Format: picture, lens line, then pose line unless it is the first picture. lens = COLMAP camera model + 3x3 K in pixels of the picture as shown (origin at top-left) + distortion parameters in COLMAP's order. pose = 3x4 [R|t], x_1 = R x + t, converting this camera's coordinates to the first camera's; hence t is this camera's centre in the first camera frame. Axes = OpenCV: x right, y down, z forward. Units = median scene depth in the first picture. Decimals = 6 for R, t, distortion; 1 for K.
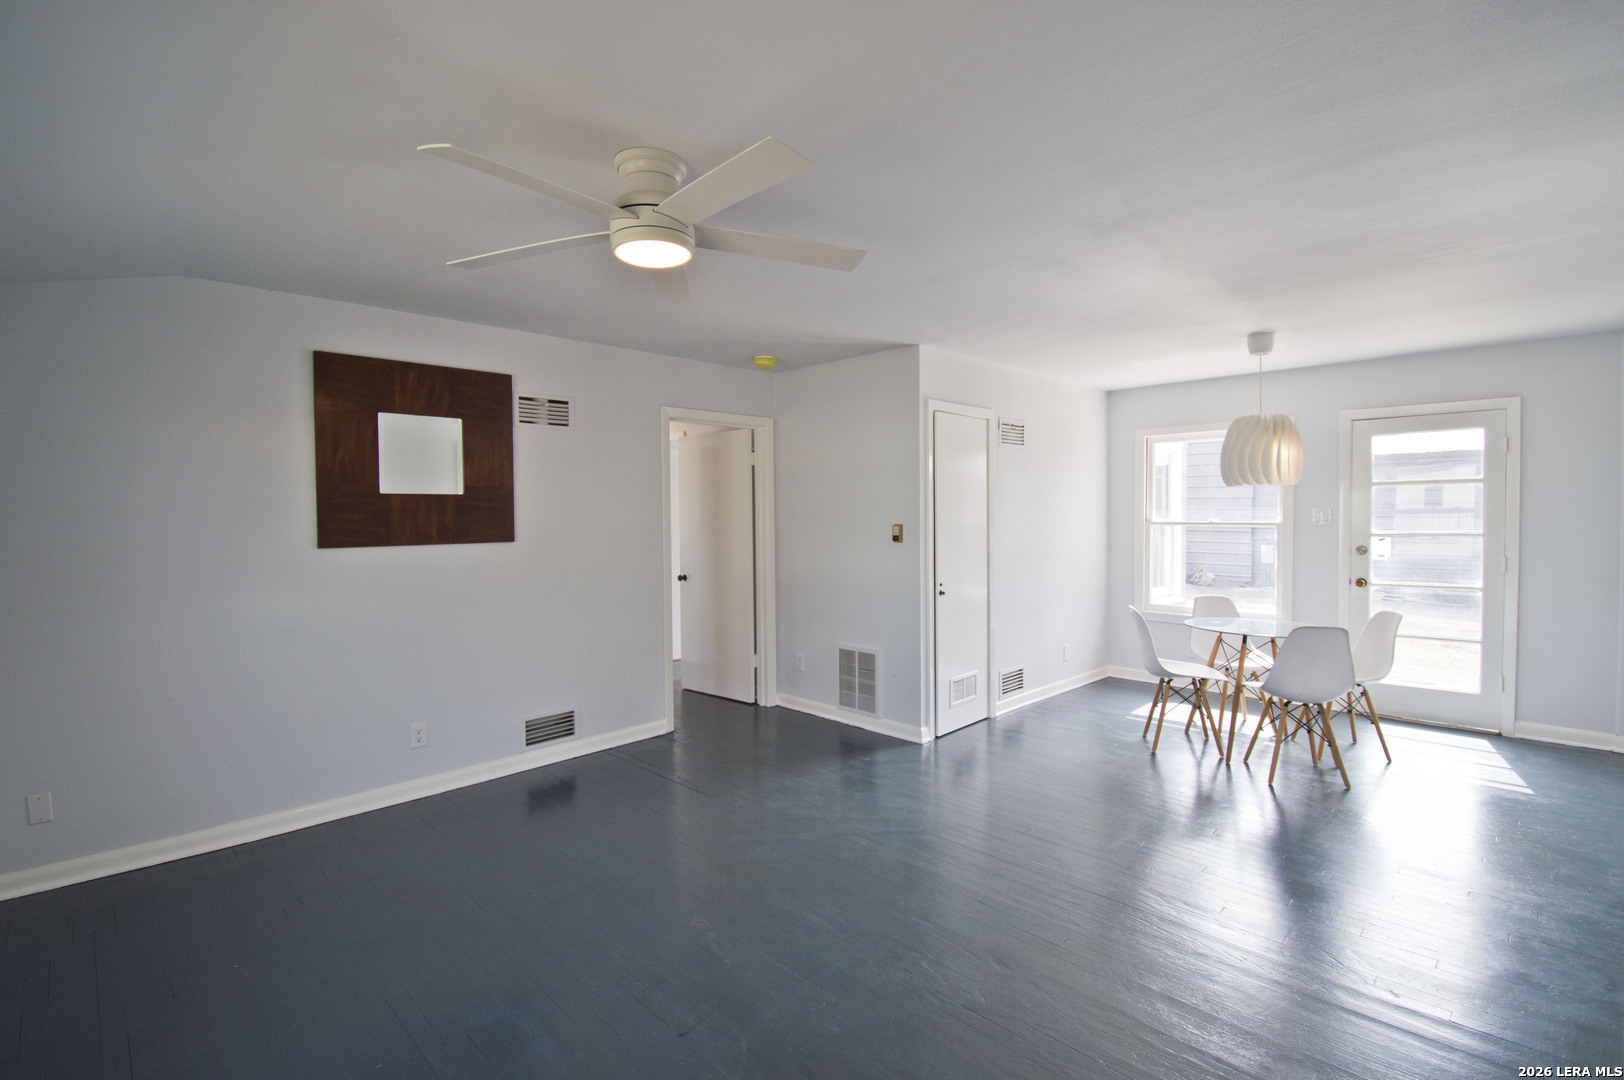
lens RADIAL K [[728.2, 0, 807.8], [0, 728.2, 539.0], [0, 0, 1]] dist [0.008934, -0.015718]
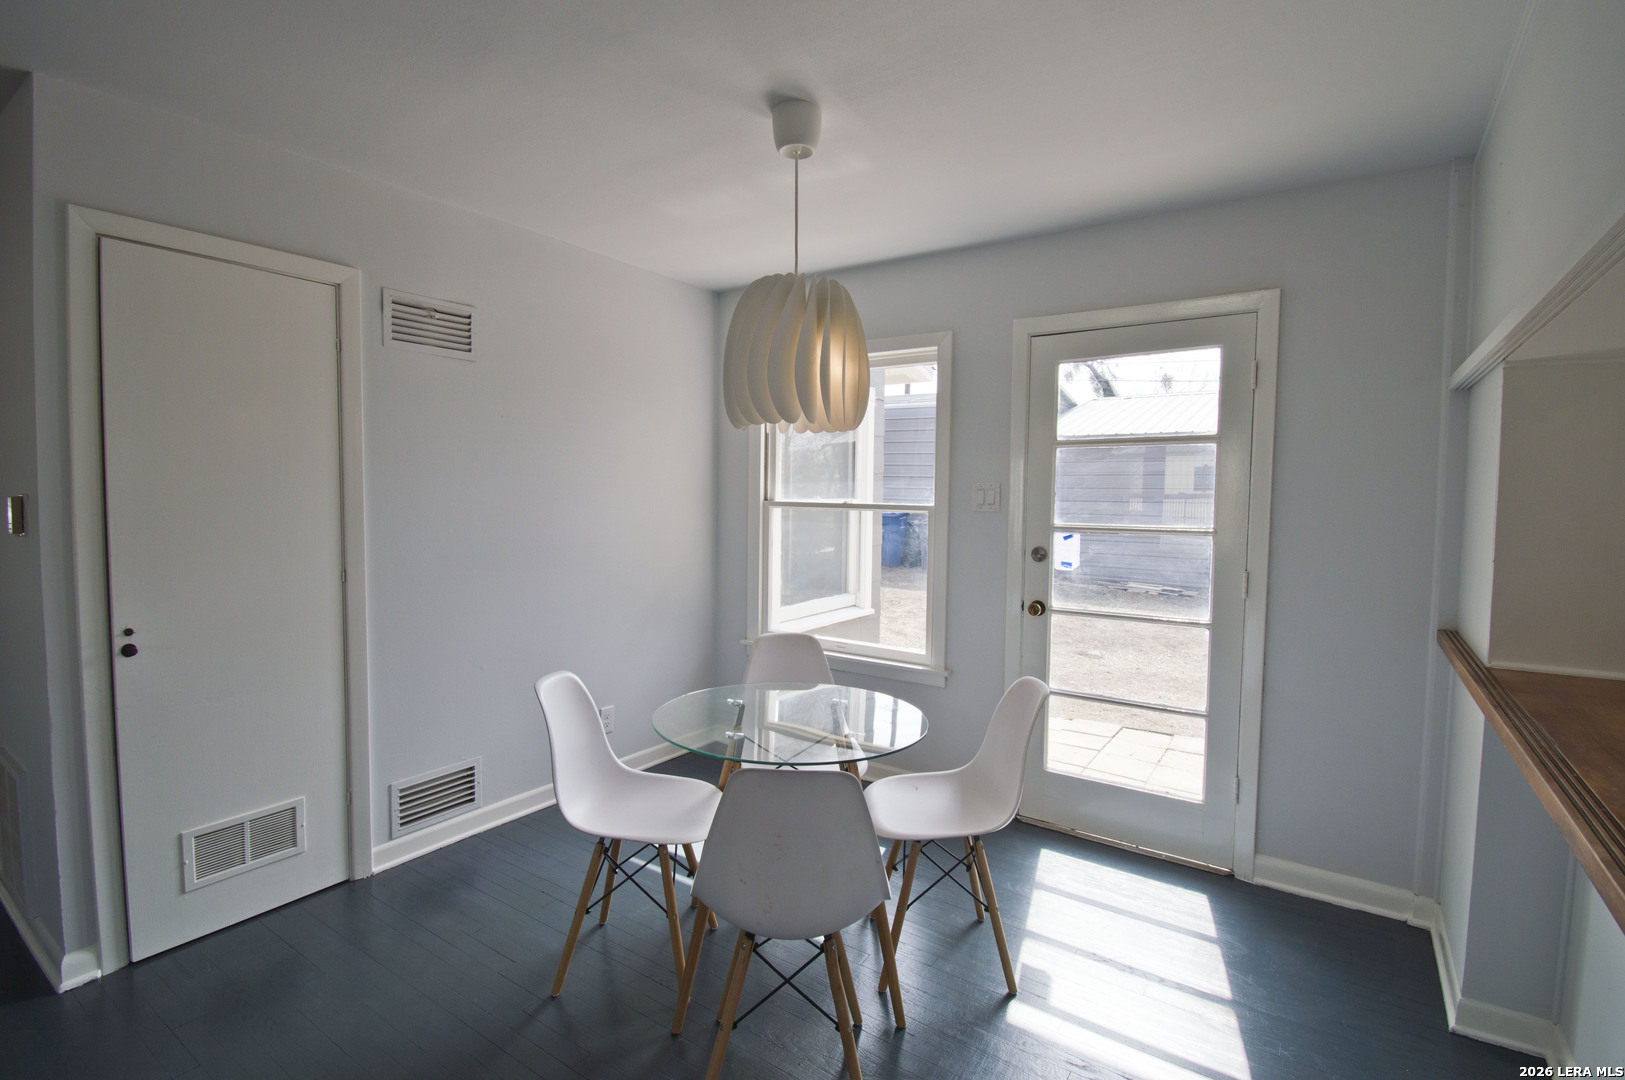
lens RADIAL K [[728.6, 0, 799.3], [0, 728.6, 540.0], [0, 0, 1]] dist [0.008934, -0.015718]
pose [[0.983599, 0.007870, 0.180198, 0.469056], [-0.012749, 0.999582, 0.025930, -0.009342], [-0.179918, -0.027802, 0.983289, 0.456318]]
